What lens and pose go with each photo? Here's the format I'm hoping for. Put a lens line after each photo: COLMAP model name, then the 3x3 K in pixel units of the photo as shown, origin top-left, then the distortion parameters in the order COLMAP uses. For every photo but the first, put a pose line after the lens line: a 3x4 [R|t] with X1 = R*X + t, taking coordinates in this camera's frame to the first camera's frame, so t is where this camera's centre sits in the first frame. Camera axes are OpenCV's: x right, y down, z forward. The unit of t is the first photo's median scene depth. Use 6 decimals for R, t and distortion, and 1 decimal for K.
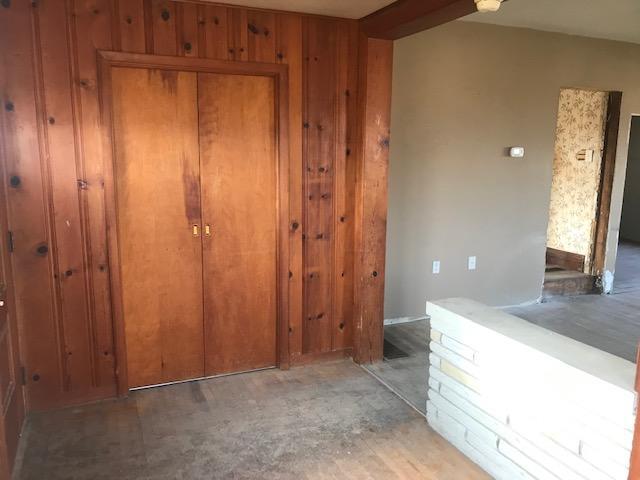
lens RADIAL K [[524.2, 0, 320.0], [0, 524.2, 240.0], [0, 0, 1]] dist [0.031584, -0.004185]
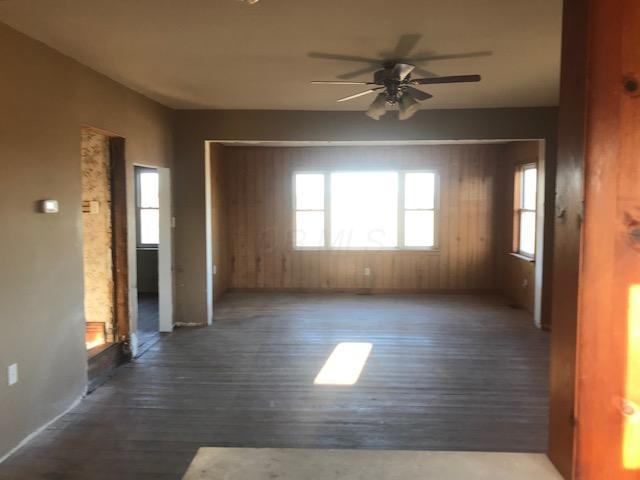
lens RADIAL K [[524.2, 0, 320.0], [0, 524.2, 240.0], [0, 0, 1]] dist [0.031584, -0.004185]
pose [[0.437667, -0.084998, 0.895110, -0.107629], [0.156343, 0.987551, 0.017332, -0.065117], [-0.885440, 0.132359, 0.445508, 0.301694]]
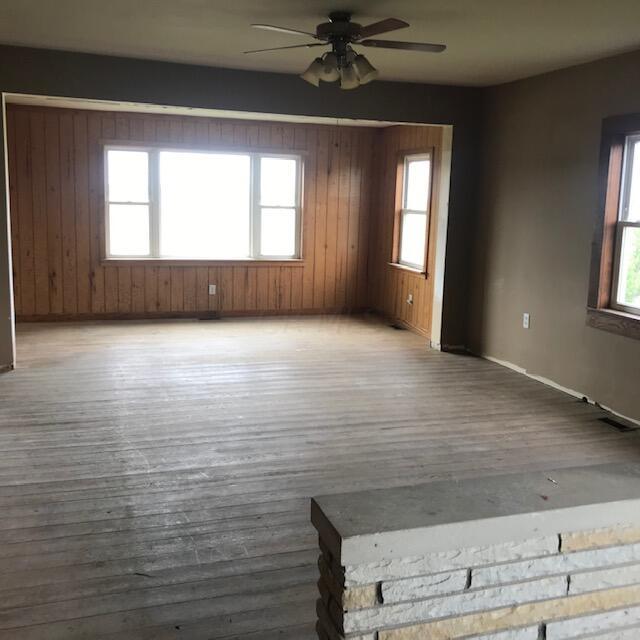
lens RADIAL K [[699.8, 0, 320.0], [0, 699.8, 320.0], [0, 0, 1]] dist [0.116851, -0.261361]
pose [[0.084834, -0.183564, 0.979340, -0.188484], [0.133604, 0.976103, 0.171384, -0.090922], [-0.987397, 0.116305, 0.107332, 0.477417]]
